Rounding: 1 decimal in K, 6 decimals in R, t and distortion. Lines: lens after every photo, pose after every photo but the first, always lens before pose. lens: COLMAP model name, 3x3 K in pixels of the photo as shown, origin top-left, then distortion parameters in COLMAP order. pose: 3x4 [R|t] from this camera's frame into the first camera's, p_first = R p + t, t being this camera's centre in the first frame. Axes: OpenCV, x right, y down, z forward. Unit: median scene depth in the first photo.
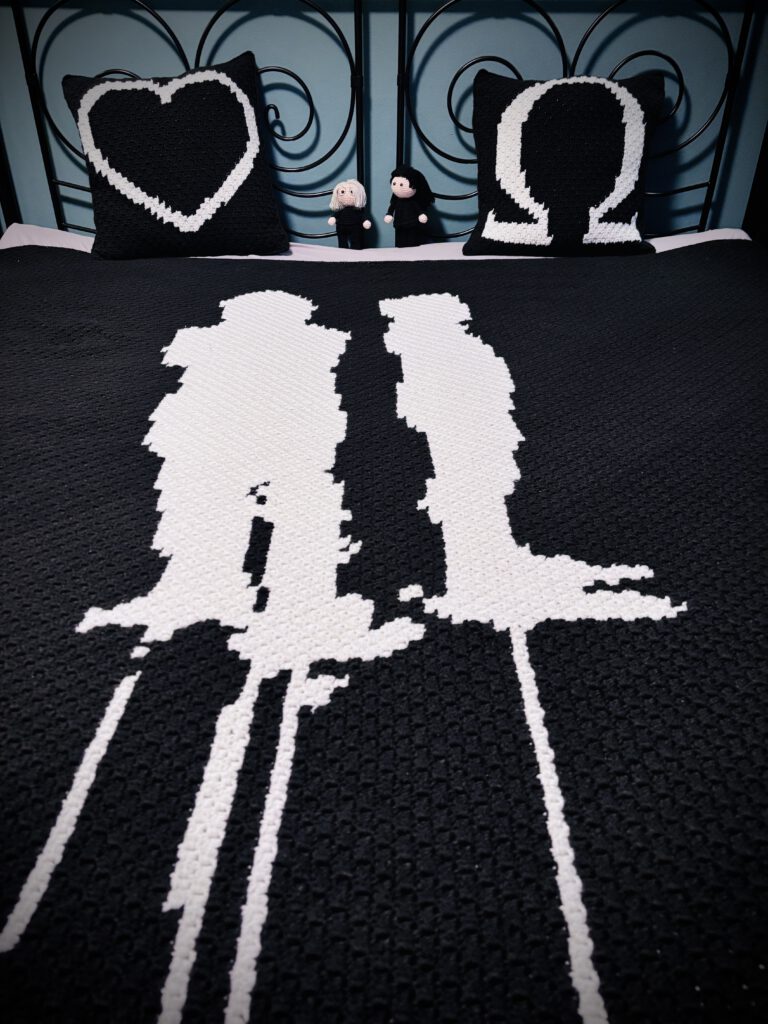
lens RADIAL K [[757.2, 0, 395.7], [0, 757.2, 511.8], [0, 0, 1]] dist [0.054482, -0.026051]
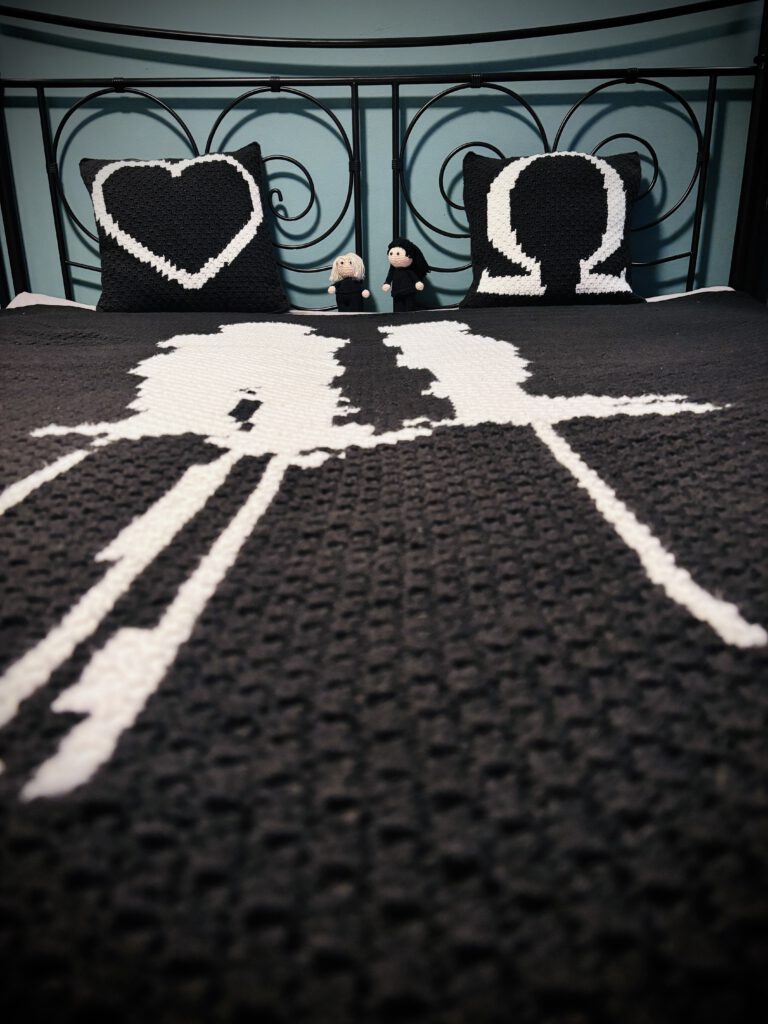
lens RADIAL K [[757.2, 0, 399.6], [0, 757.2, 516.0], [0, 0, 1]] dist [0.054482, -0.026051]
pose [[0.999730, -0.023064, 0.002864, -0.001883], [0.023098, 0.972364, -0.232326, 0.179669], [0.002574, 0.232330, 0.972634, 0.073285]]
